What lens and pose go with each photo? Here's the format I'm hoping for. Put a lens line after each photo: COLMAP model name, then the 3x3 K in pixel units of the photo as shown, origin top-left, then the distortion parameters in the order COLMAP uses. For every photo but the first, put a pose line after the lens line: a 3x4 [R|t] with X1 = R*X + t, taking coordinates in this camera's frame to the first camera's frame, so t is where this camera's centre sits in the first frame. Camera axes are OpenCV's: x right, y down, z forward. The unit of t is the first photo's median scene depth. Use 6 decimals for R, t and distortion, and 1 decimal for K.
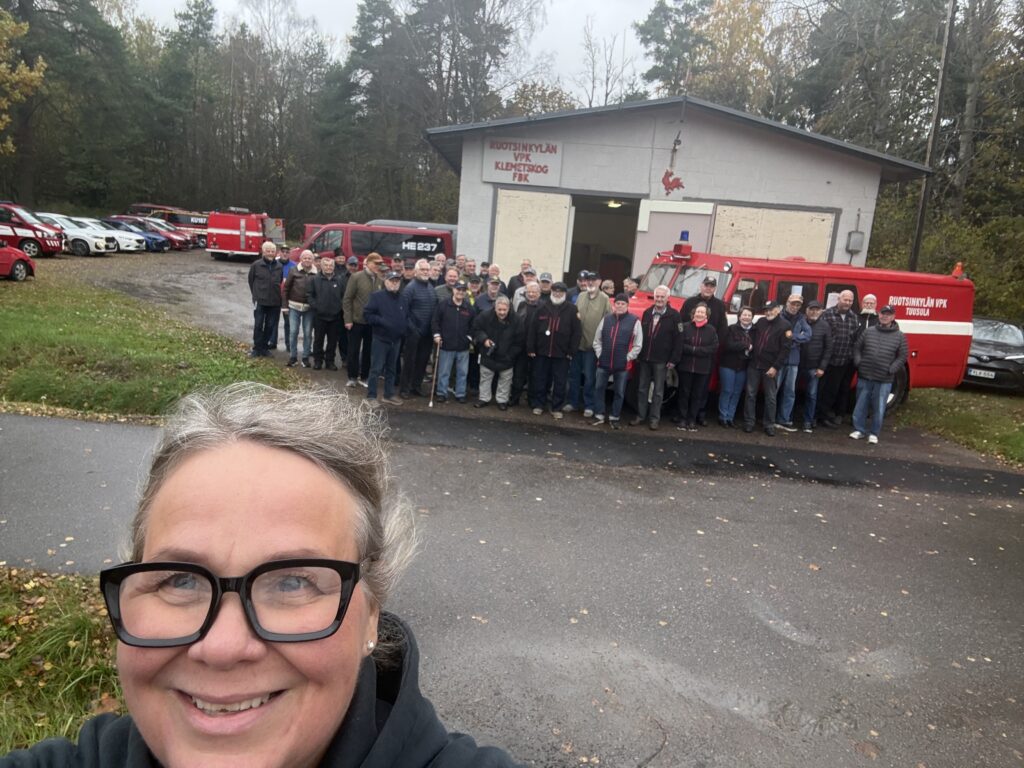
lens RADIAL K [[741.0, 0, 512.5], [0, 741.0, 400.6], [0, 0, 1]] dist [0.129582, -0.216923]
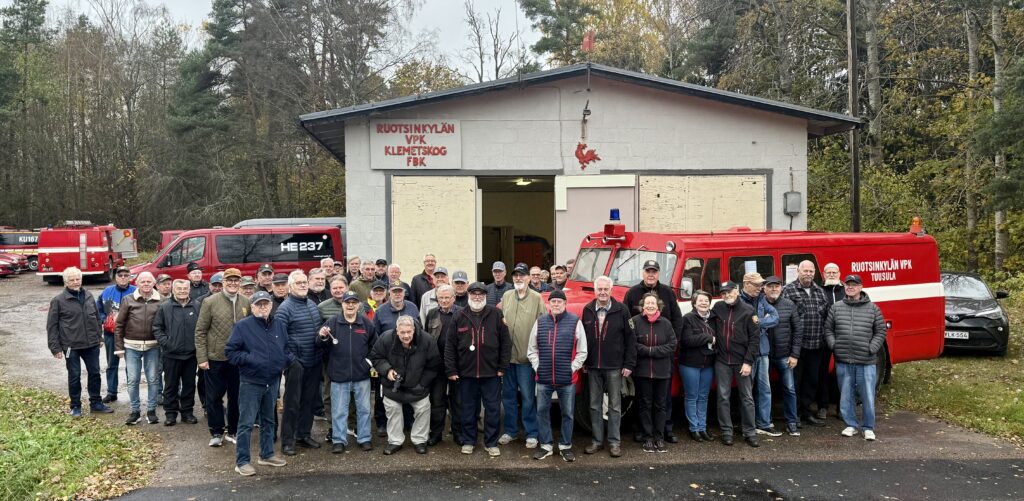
lens RADIAL K [[763.1, 0, 512.0], [0, 763.1, 250.5], [0, 0, 1]] dist [0.148594, -0.234428]
pose [[0.987000, -0.091655, 0.132026, -0.005831], [0.111715, 0.981801, -0.153579, -0.049701], [-0.115547, 0.166332, 0.979277, 0.138133]]
